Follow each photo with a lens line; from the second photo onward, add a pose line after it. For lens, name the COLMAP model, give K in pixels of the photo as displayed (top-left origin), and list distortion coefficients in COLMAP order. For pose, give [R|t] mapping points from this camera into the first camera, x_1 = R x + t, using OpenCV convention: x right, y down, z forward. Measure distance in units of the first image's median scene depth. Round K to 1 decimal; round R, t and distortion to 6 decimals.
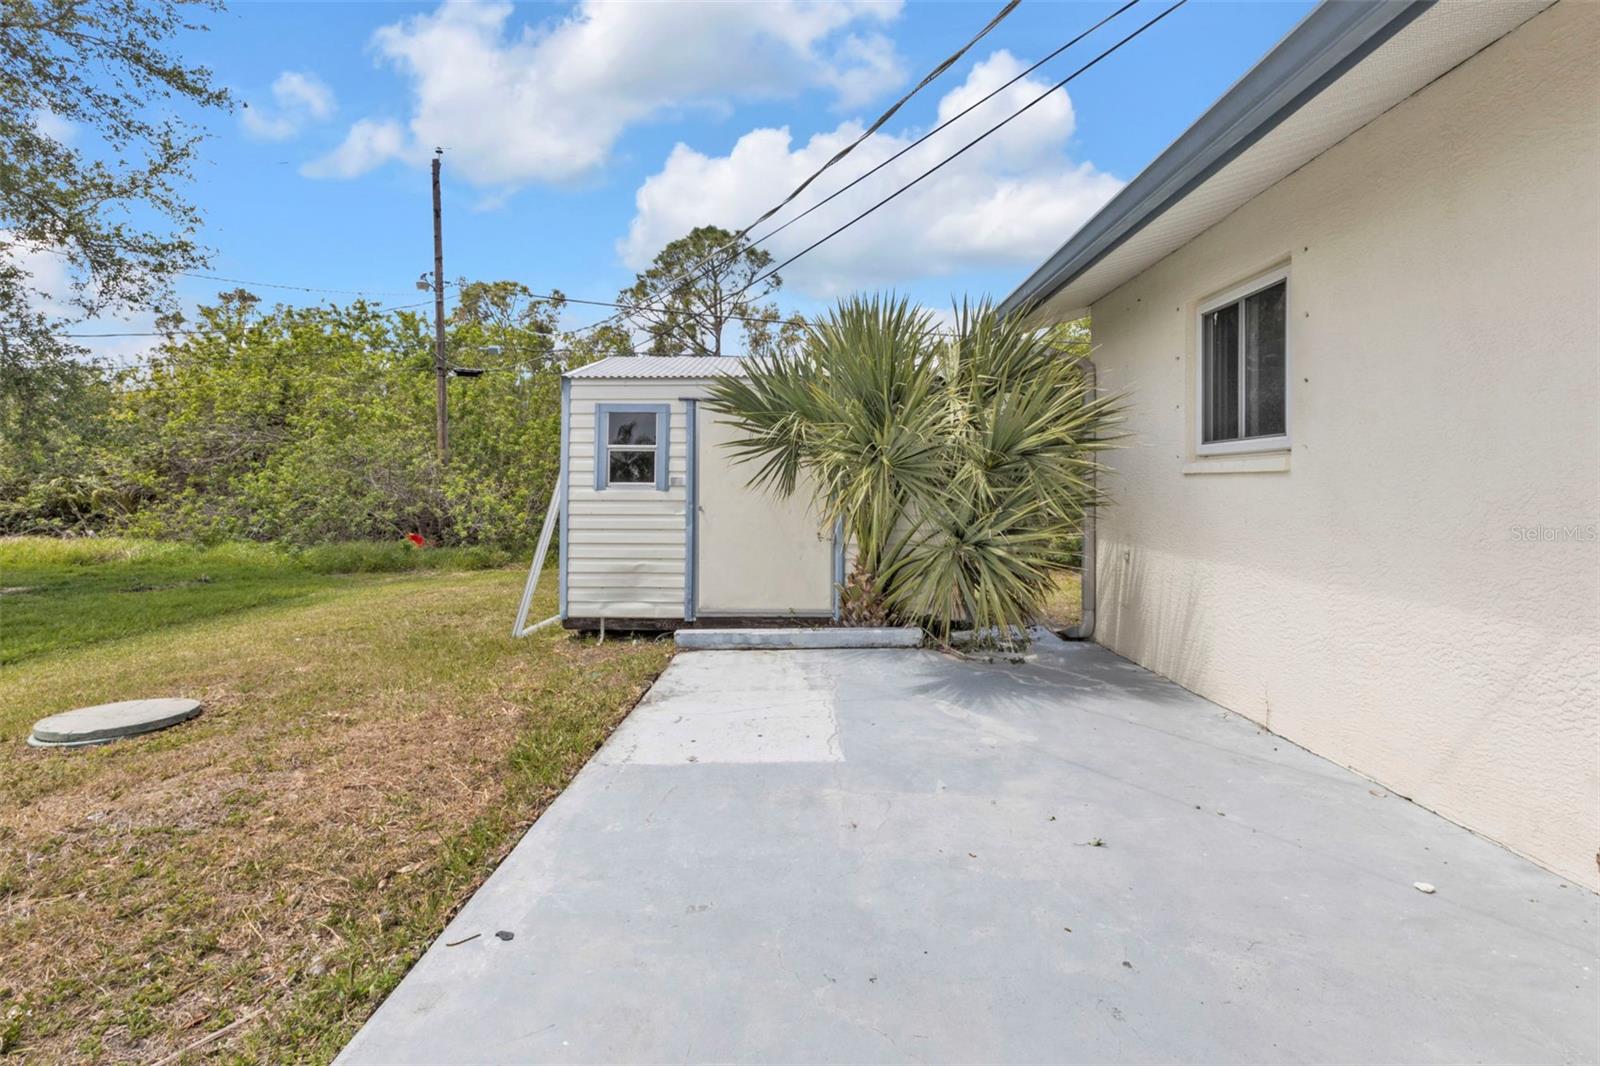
lens RADIAL K [[695.4, 0, 796.6], [0, 695.4, 484.3], [0, 0, 1]] dist [0.000790, 0.000023]
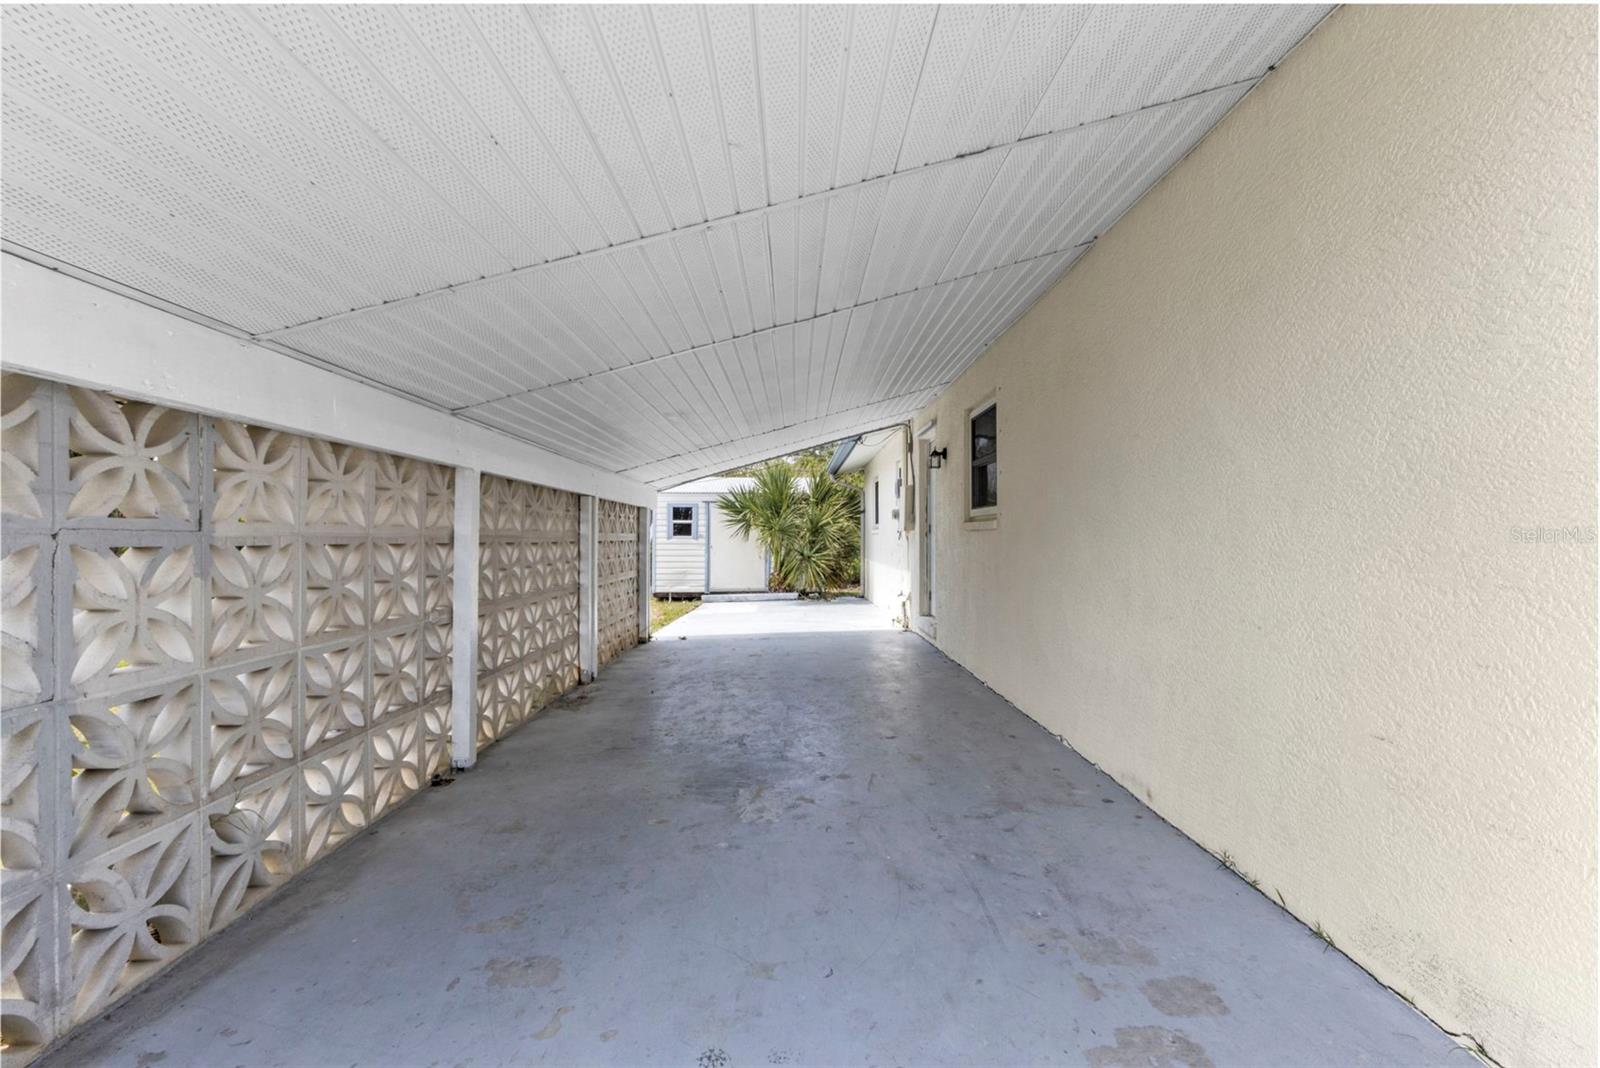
lens RADIAL K [[674.3, 0, 800.0], [0, 674.3, 534.0], [0, 0, 1]] dist [0.004724, 0.000132]
pose [[0.999511, -0.002249, 0.031172, 0.096927], [0.002261, 0.999997, -0.000344, -0.008194], [-0.031171, 0.000414, 0.999514, -1.348149]]
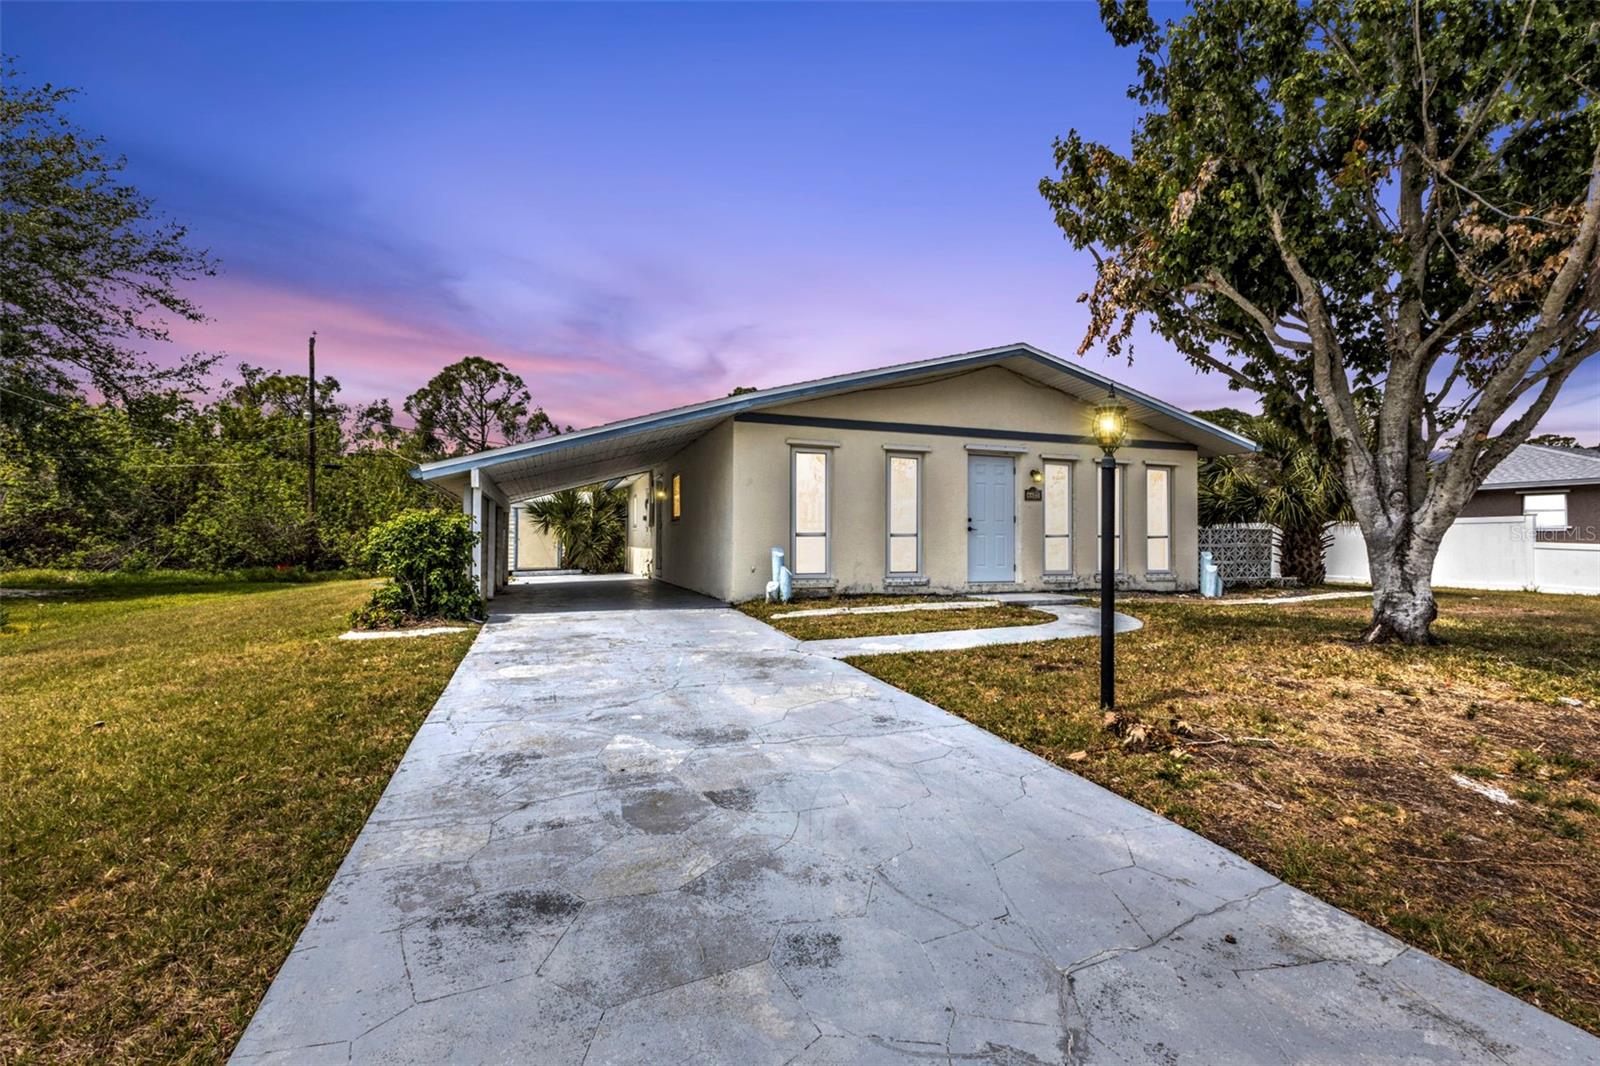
lens RADIAL K [[674.3, 0, 800.0], [0, 674.3, 533.0], [0, 0, 1]] dist [0.004724, 0.000132]
pose [[0.929982, 0.009536, 0.367481, -0.070773], [-0.005030, 0.999900, -0.013218, 0.043136], [-0.367570, 0.010444, 0.929937, -2.683674]]
